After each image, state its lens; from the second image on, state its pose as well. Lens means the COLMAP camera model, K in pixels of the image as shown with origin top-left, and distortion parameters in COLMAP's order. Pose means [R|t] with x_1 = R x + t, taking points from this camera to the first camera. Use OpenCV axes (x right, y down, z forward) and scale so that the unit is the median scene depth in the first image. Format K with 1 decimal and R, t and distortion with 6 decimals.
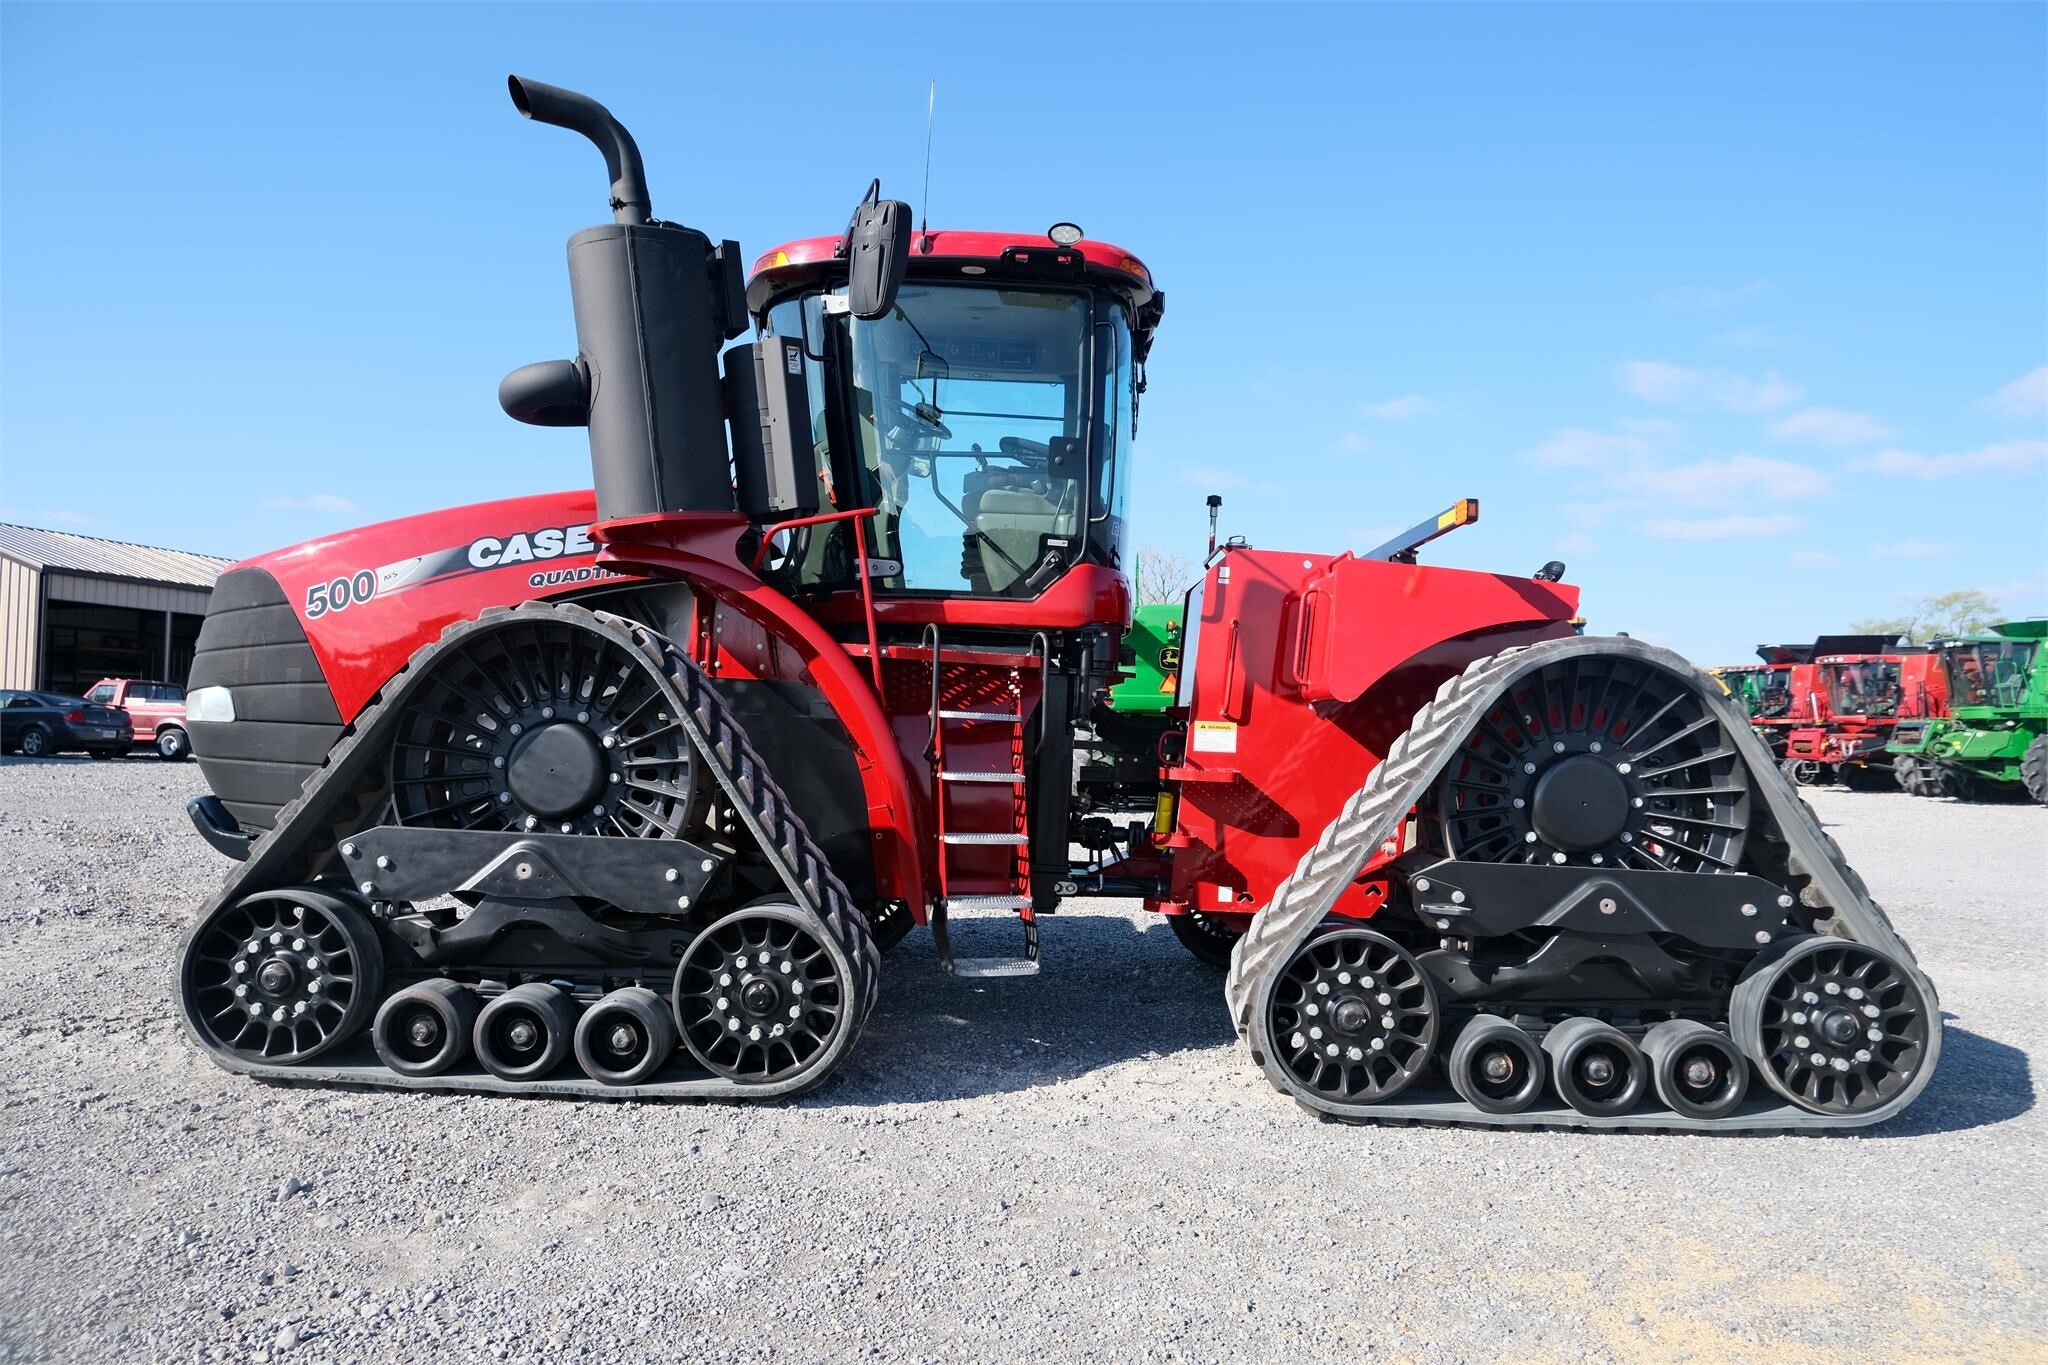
lens RADIAL K [[1278.7, 0, 1025.7], [0, 1278.7, 671.9], [0, 0, 1]] dist [-0.021027, 0.012368]
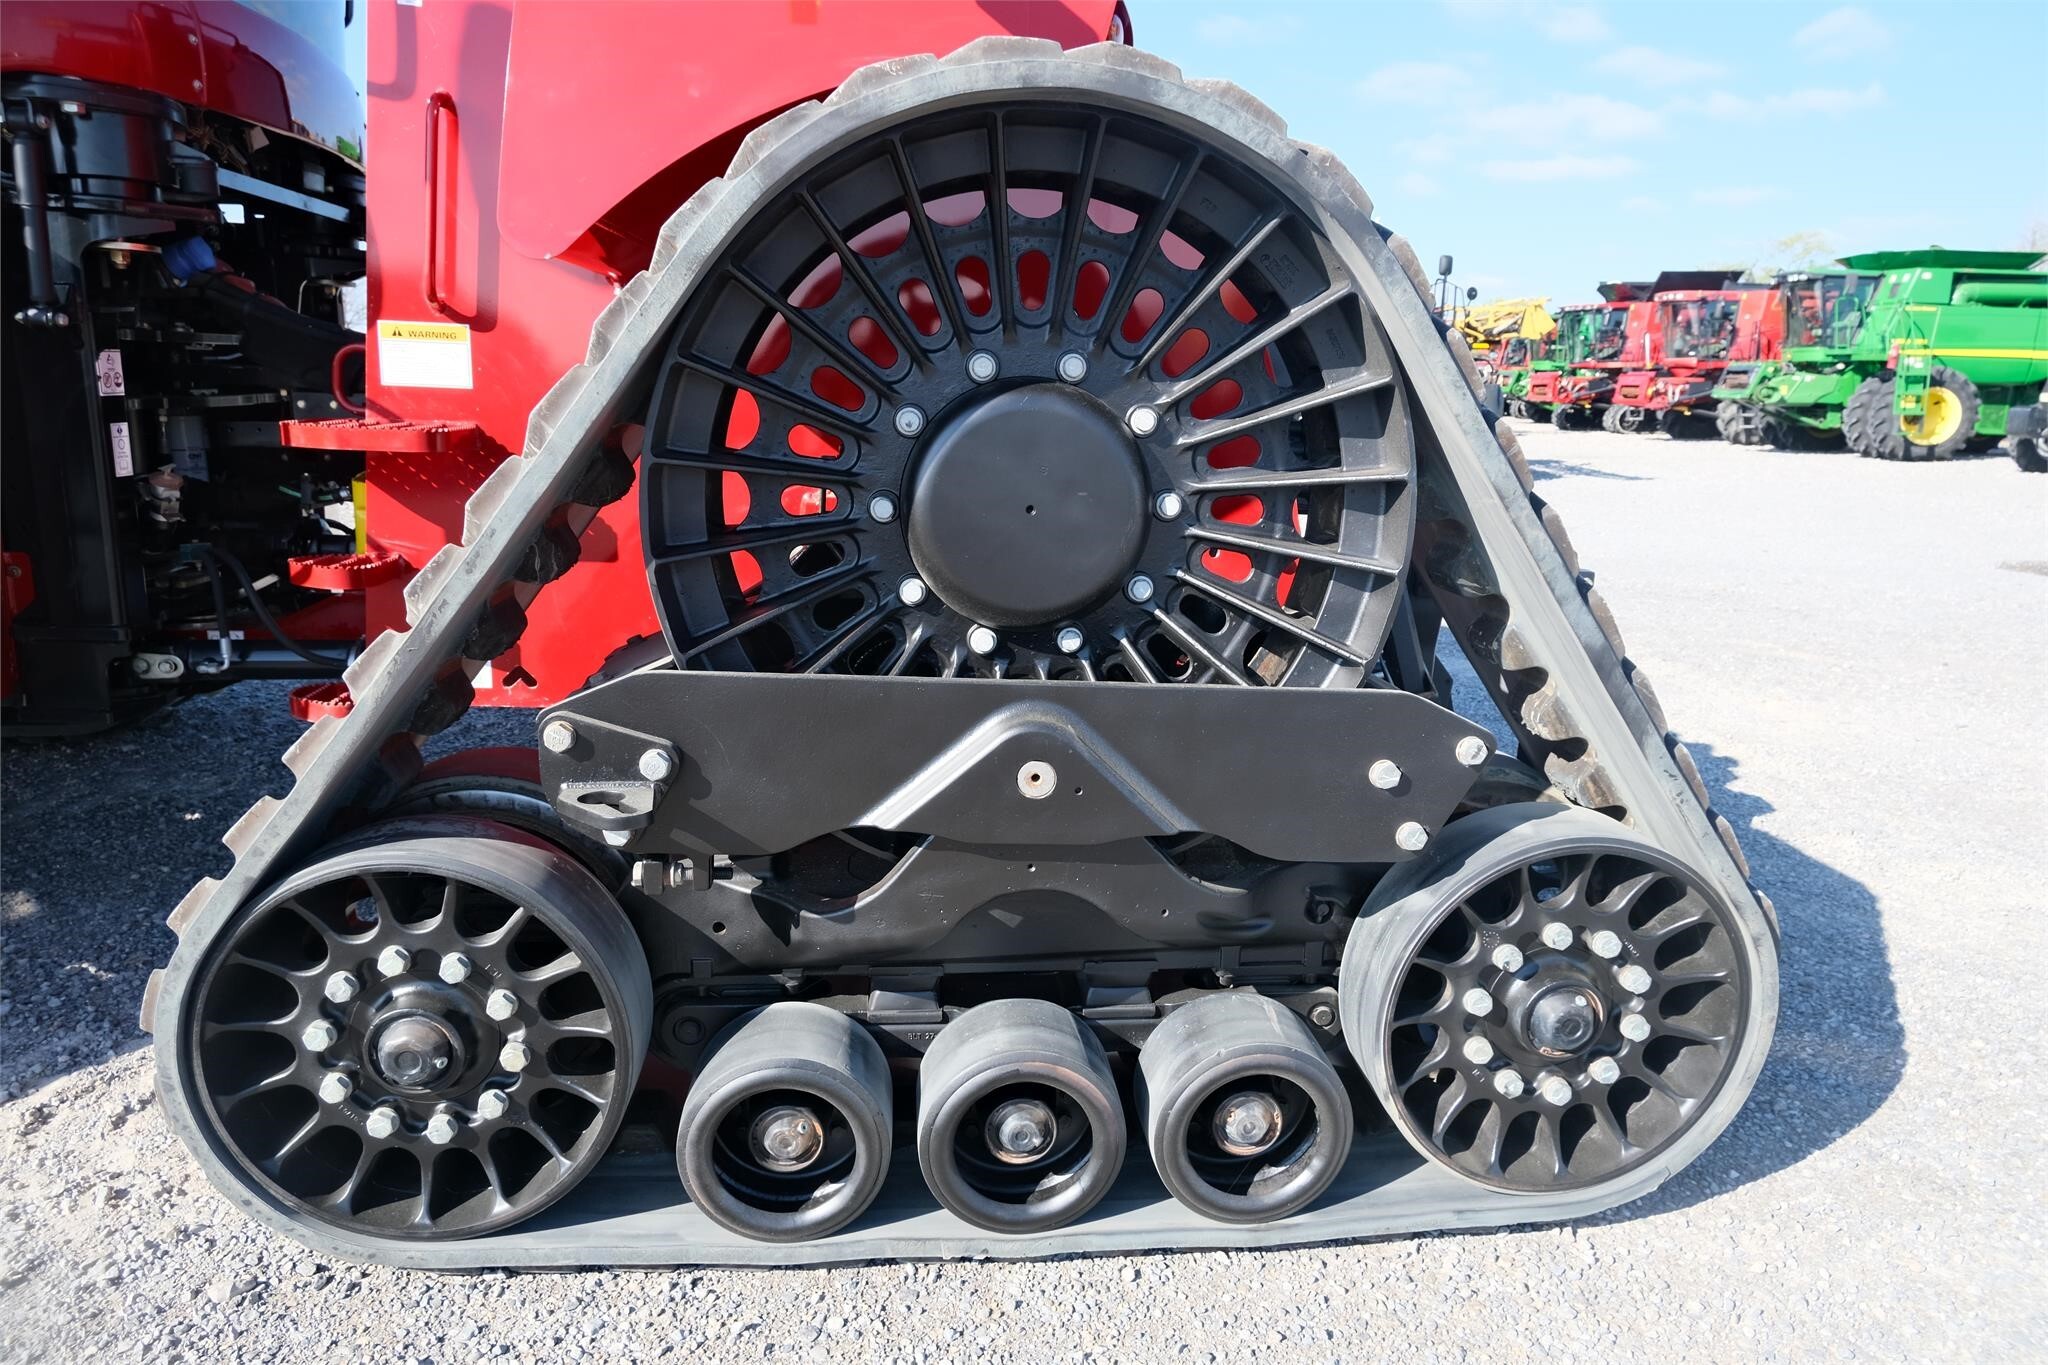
lens RADIAL K [[1297.2, 0, 1029.9], [0, 1297.2, 683.5], [0, 0, 1]] dist [-0.015391, 0.004853]
pose [[0.992772, -0.028239, 0.116644, 0.066022], [-0.004905, 0.961563, 0.274539, 0.007418], [-0.119913, -0.273127, 0.954475, 0.101009]]
